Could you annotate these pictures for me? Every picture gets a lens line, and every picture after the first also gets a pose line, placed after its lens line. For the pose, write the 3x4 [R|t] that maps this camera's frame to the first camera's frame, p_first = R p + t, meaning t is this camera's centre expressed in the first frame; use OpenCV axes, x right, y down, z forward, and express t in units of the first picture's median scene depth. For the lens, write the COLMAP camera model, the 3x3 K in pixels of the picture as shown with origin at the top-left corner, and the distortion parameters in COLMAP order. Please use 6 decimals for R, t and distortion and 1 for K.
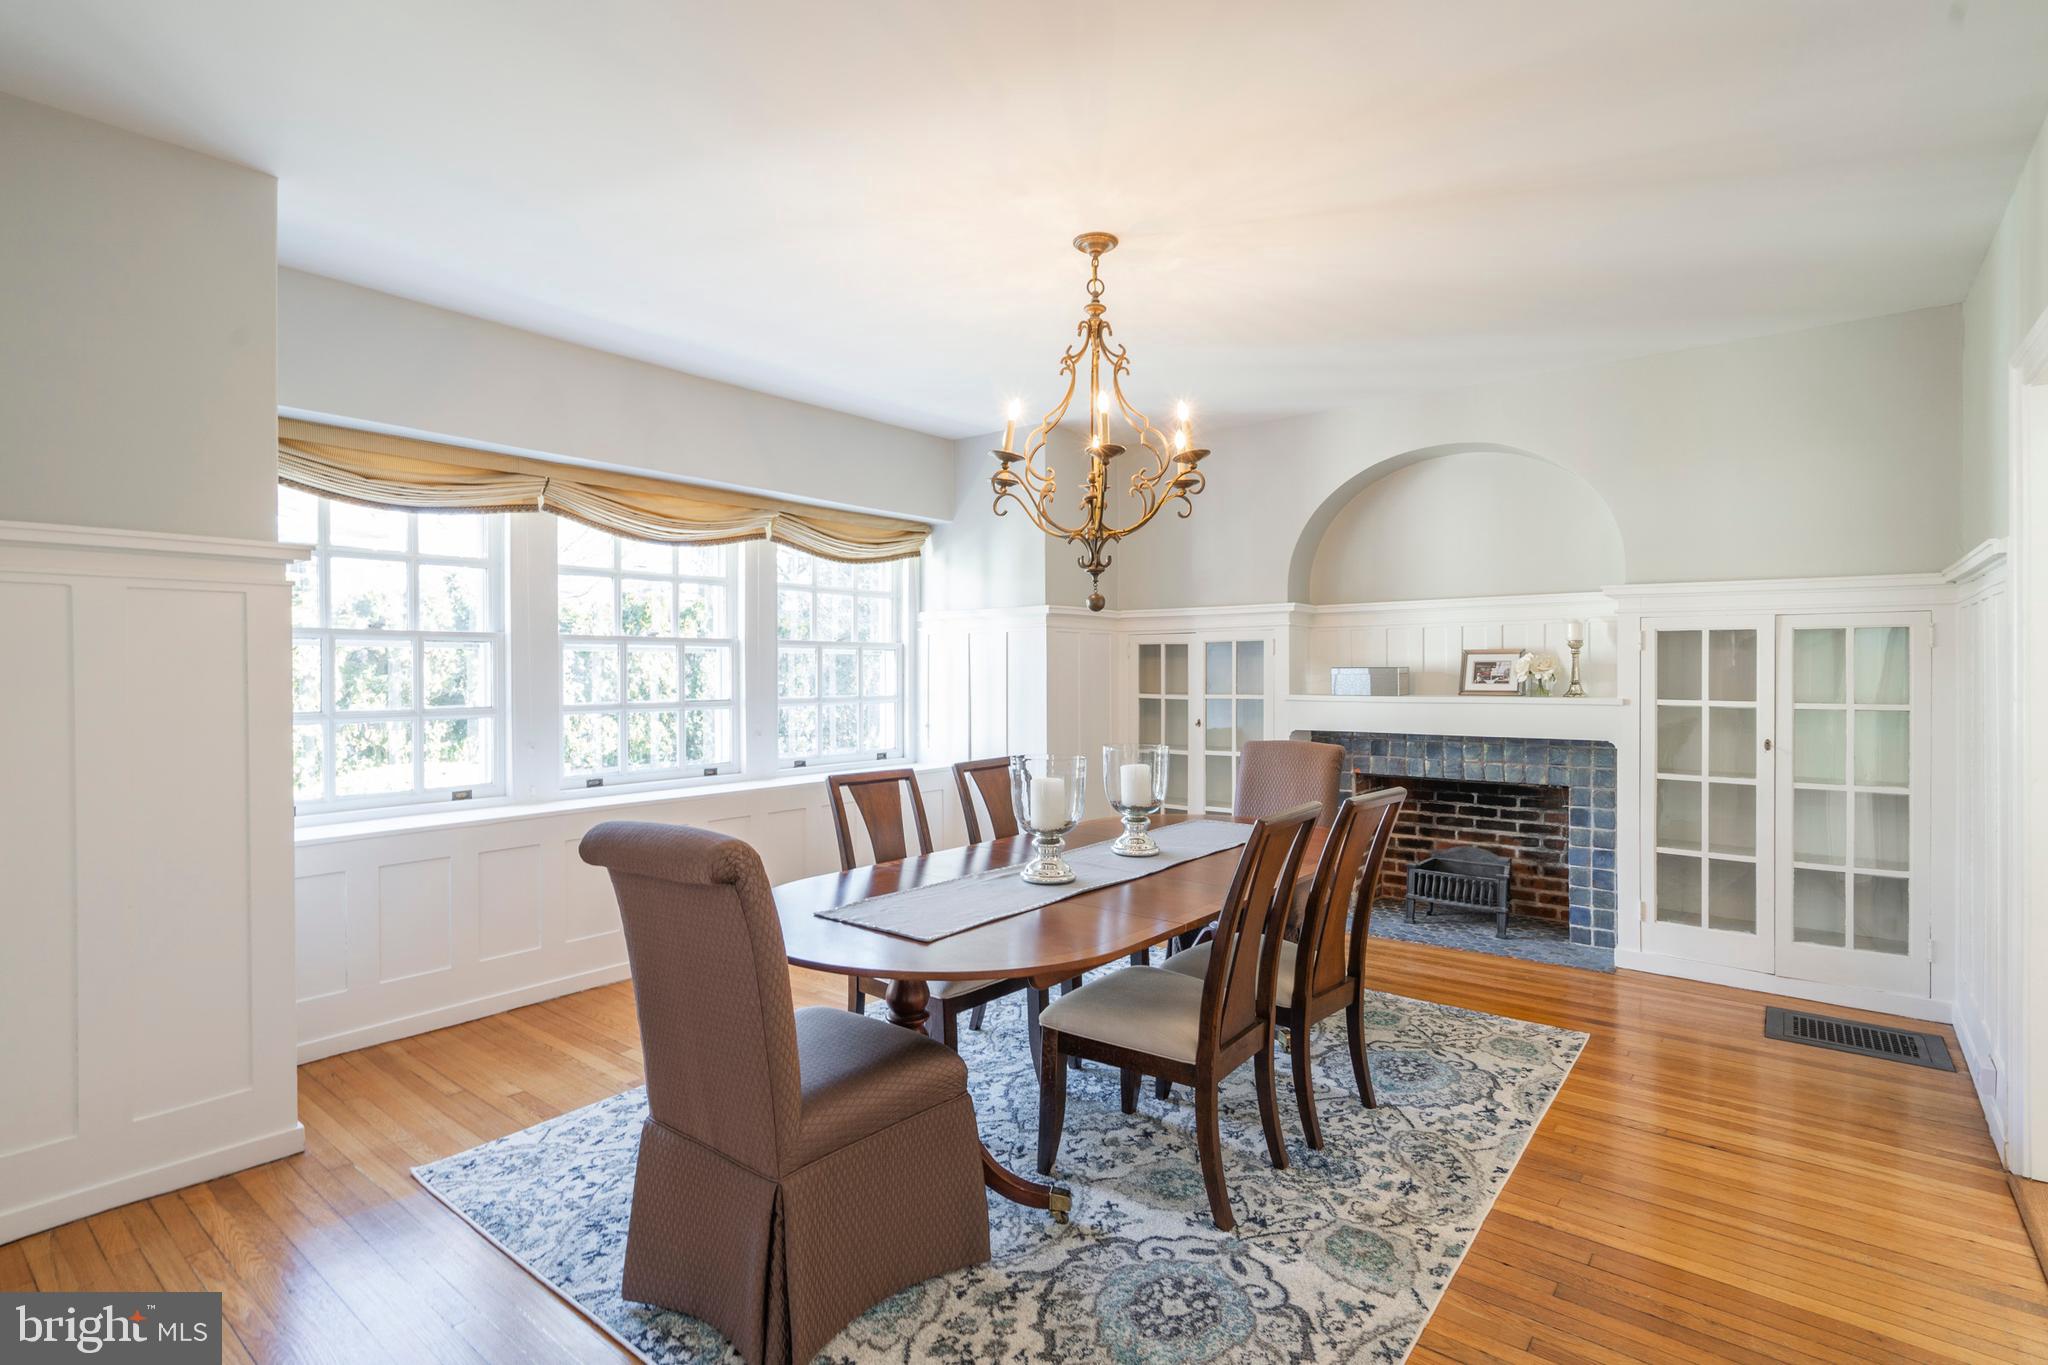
lens RADIAL K [[986.7, 0, 1024.0], [0, 986.7, 682.5], [0, 0, 1]] dist [0.024285, 0.000149]
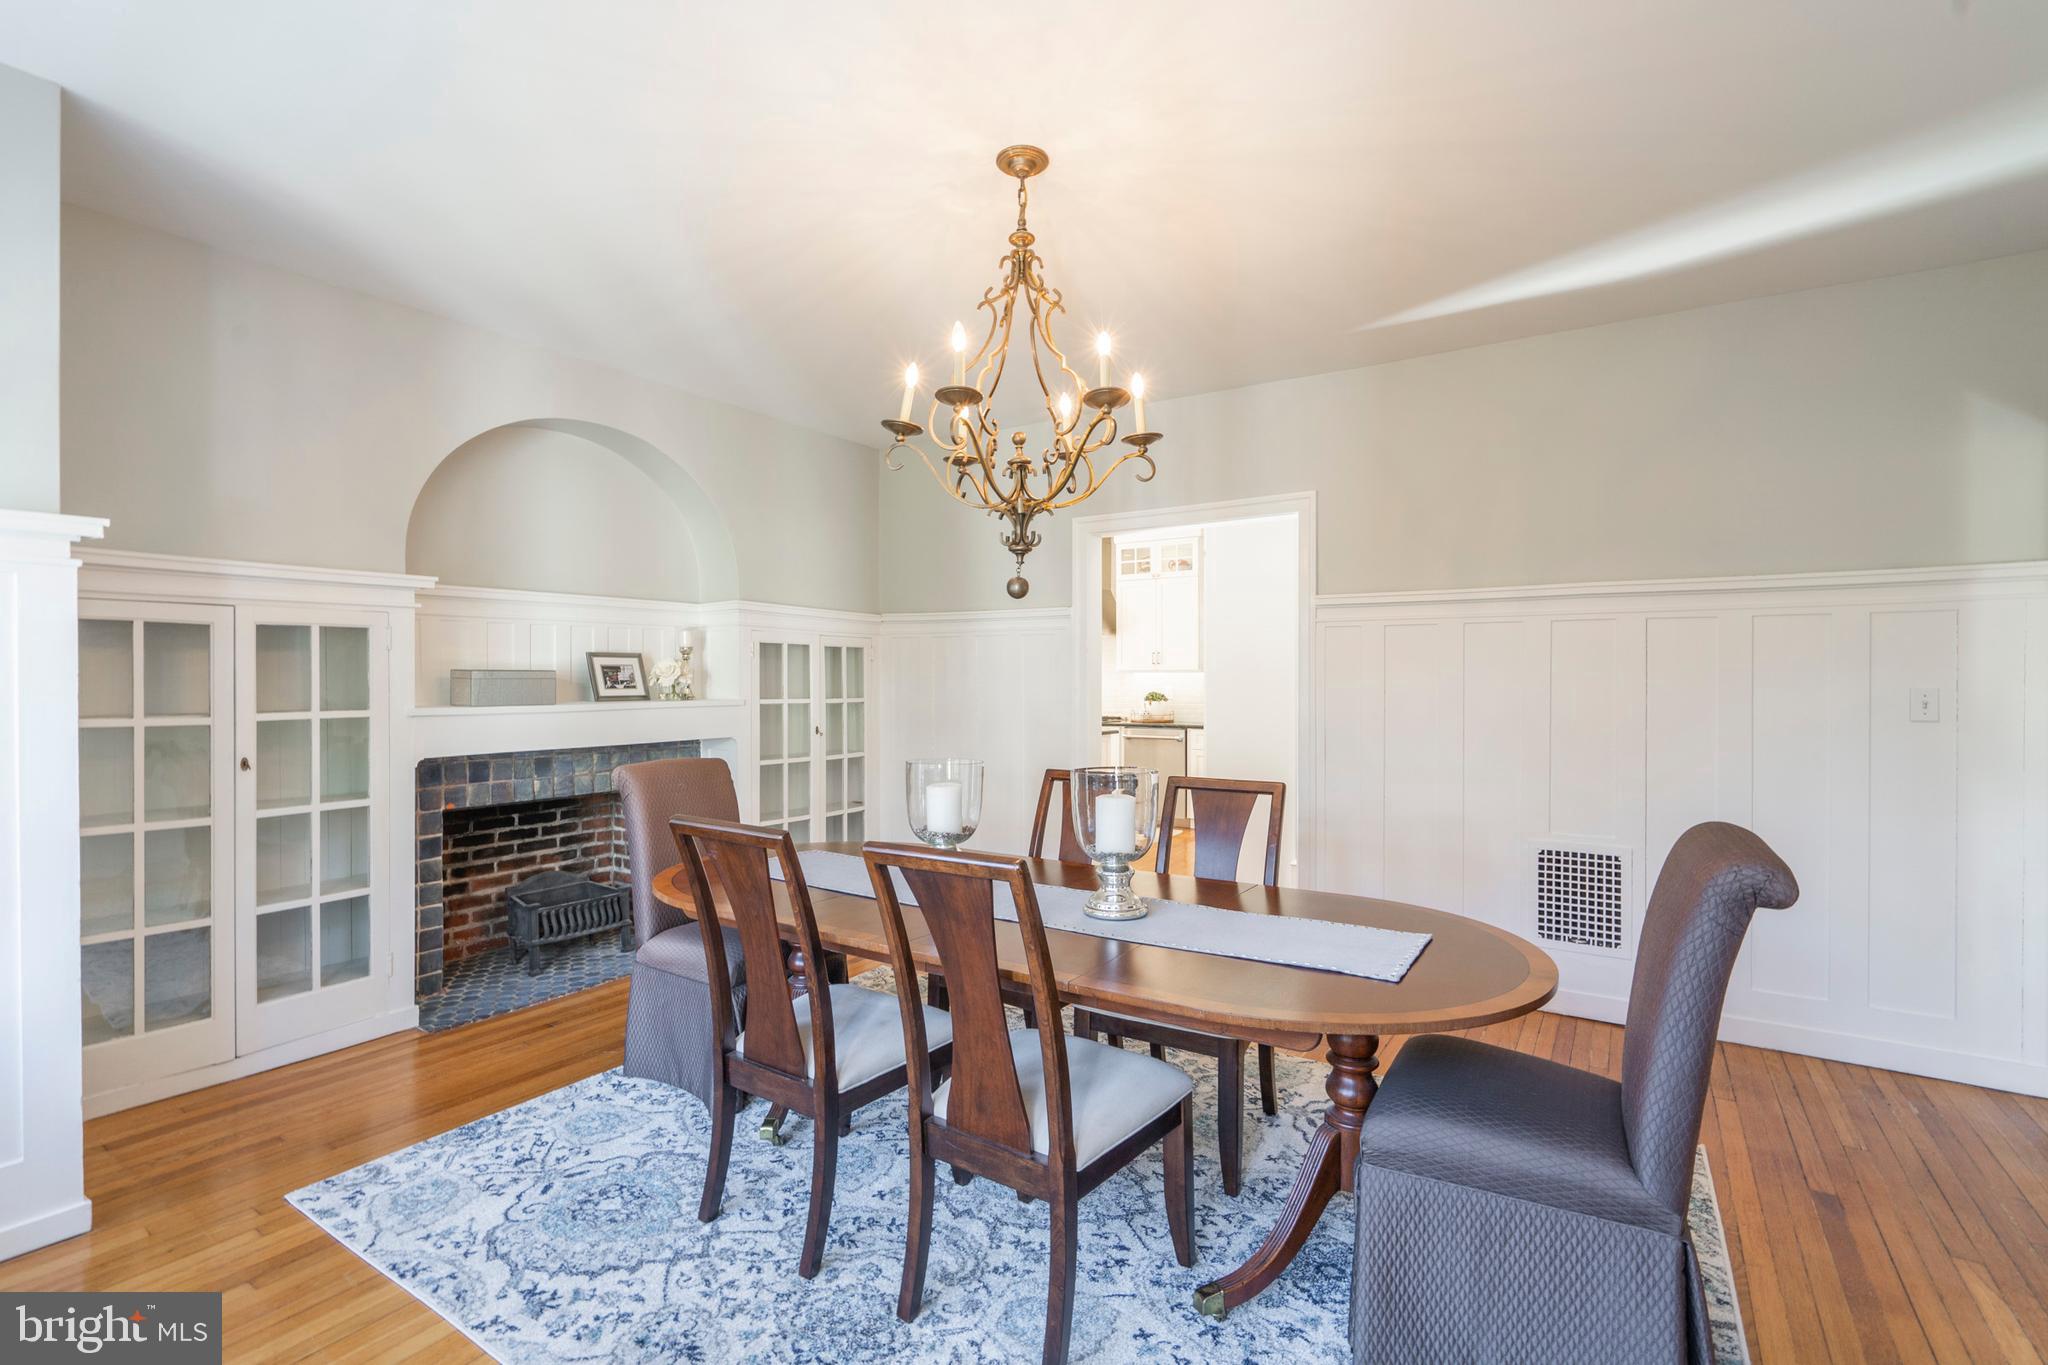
lens RADIAL K [[951.3, 0, 1017.8], [0, 951.3, 683.8], [0, 0, 1]] dist [0.001235, 0.000410]
pose [[-0.093108, -0.001407, 0.995655, -0.477144], [0.014215, 0.999895, 0.002743, -0.000426], [-0.995555, 0.014409, -0.093078, 0.702504]]
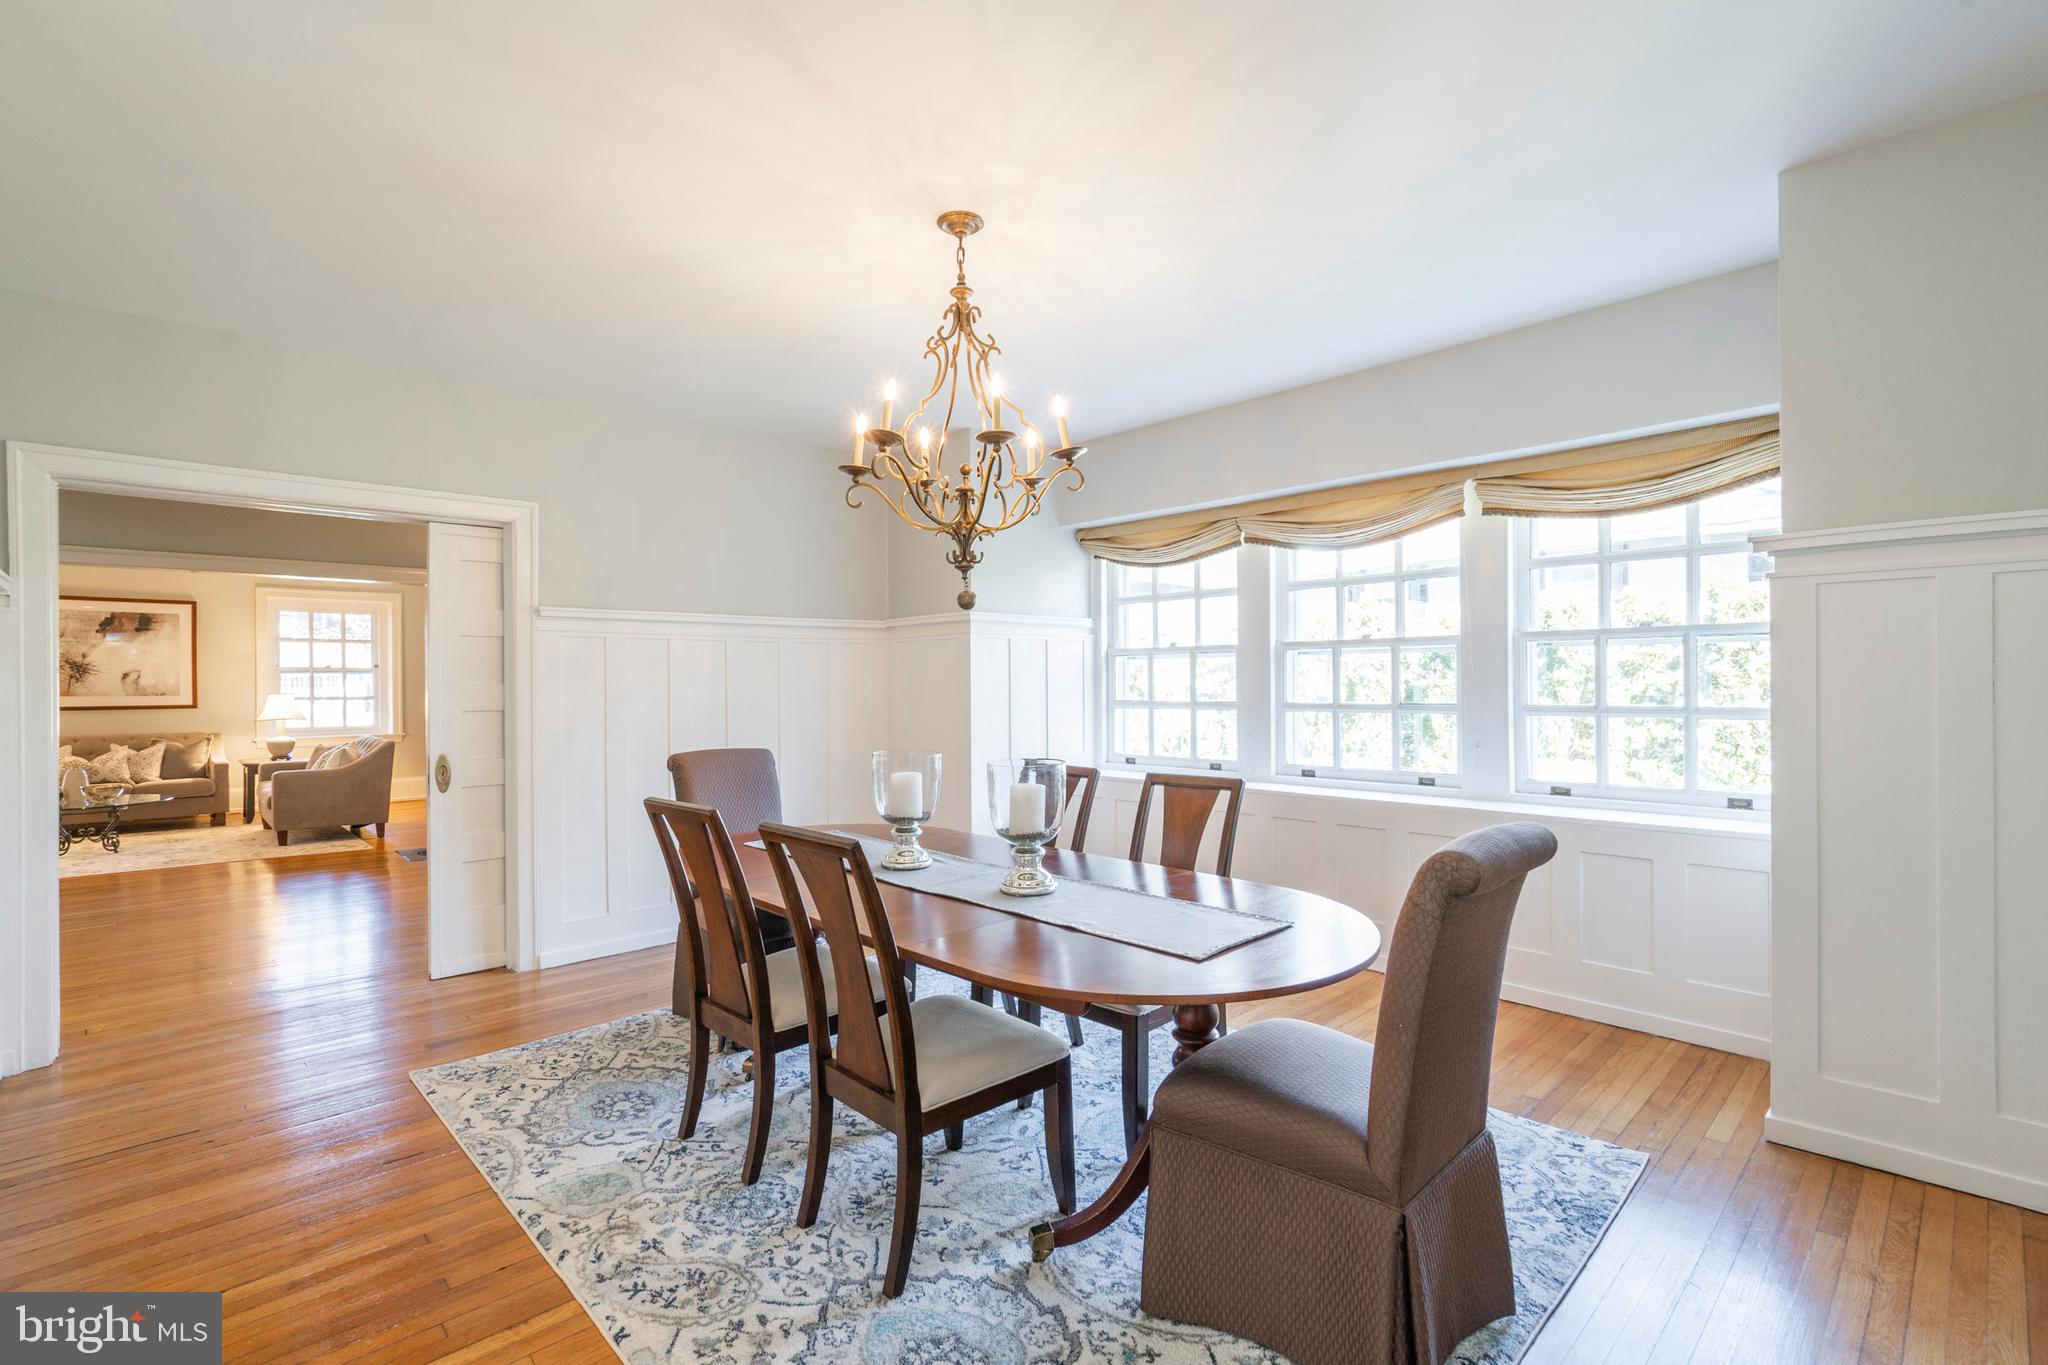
lens RADIAL K [[931.3, 0, 1005.0], [0, 931.3, 673.5], [0, 0, 1]] dist [-0.004286, 0.001053]
pose [[-0.147799, -0.004834, -0.989006, 0.618460], [-0.000537, 0.999988, -0.004807, -0.003992], [0.989017, -0.000179, -0.147800, 0.760097]]
